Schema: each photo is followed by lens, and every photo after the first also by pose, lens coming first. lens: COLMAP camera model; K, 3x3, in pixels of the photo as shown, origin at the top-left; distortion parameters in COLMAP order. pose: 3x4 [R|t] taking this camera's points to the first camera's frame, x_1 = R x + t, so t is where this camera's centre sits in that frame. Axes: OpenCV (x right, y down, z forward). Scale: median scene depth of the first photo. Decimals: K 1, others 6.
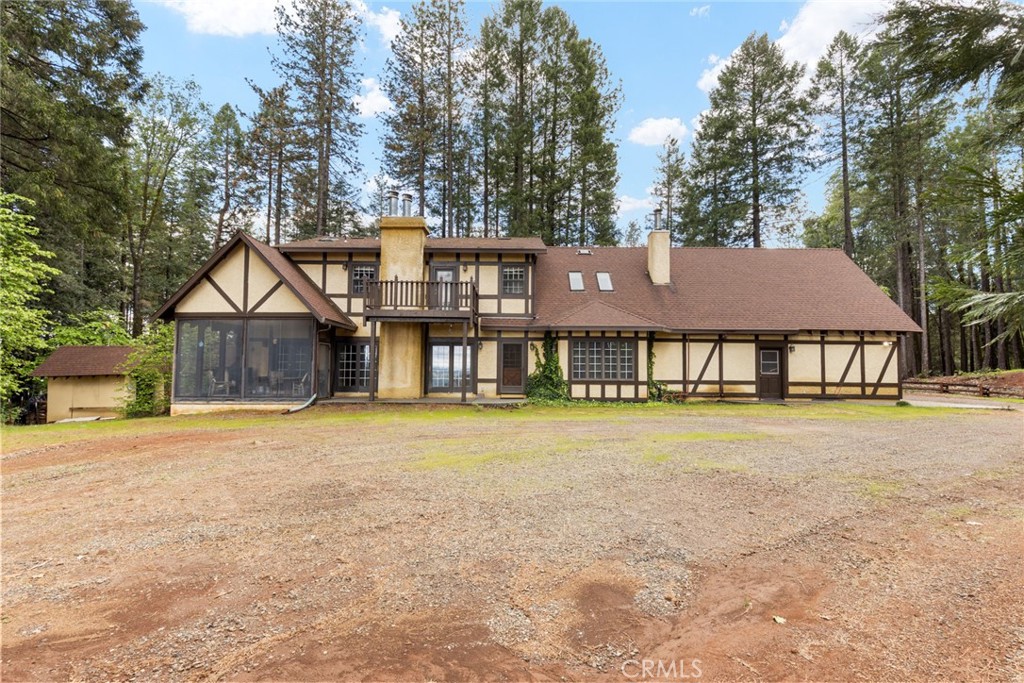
lens RADIAL K [[471.3, 0, 512.6], [0, 471.3, 343.1], [0, 0, 1]] dist [0.014090, 0.000040]
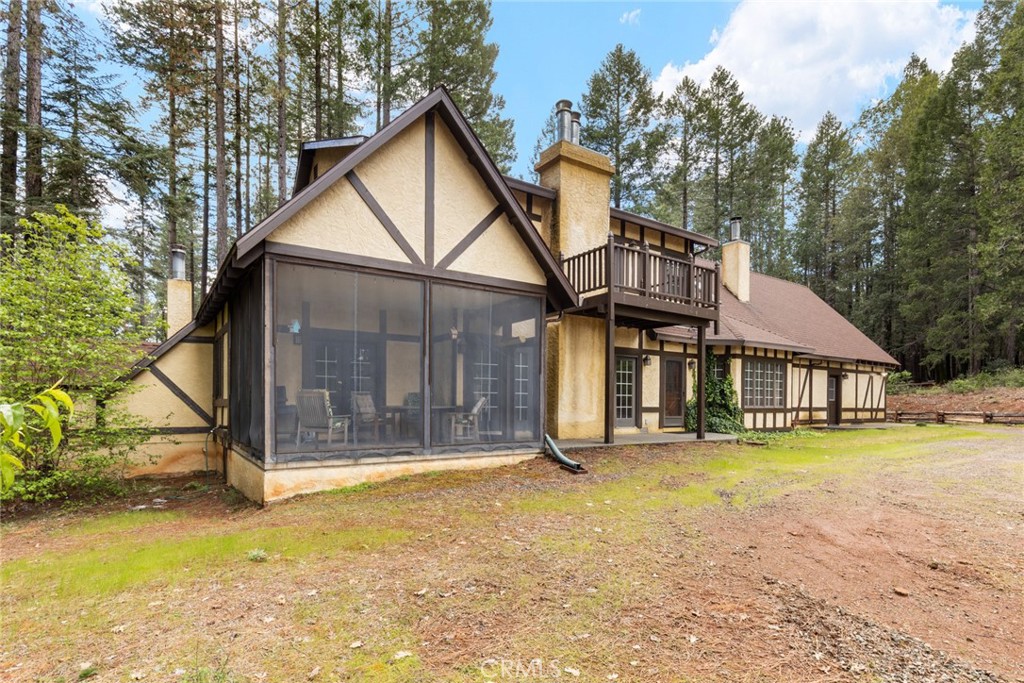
lens RADIAL K [[548.3, 0, 533.7], [0, 548.3, 410.5], [0, 0, 1]] dist [0.000712, -0.000049]
pose [[0.804476, -0.010364, 0.593894, -0.699428], [-0.032366, 0.997597, 0.061252, 0.034792], [-0.593102, -0.068498, 0.802208, 0.426543]]
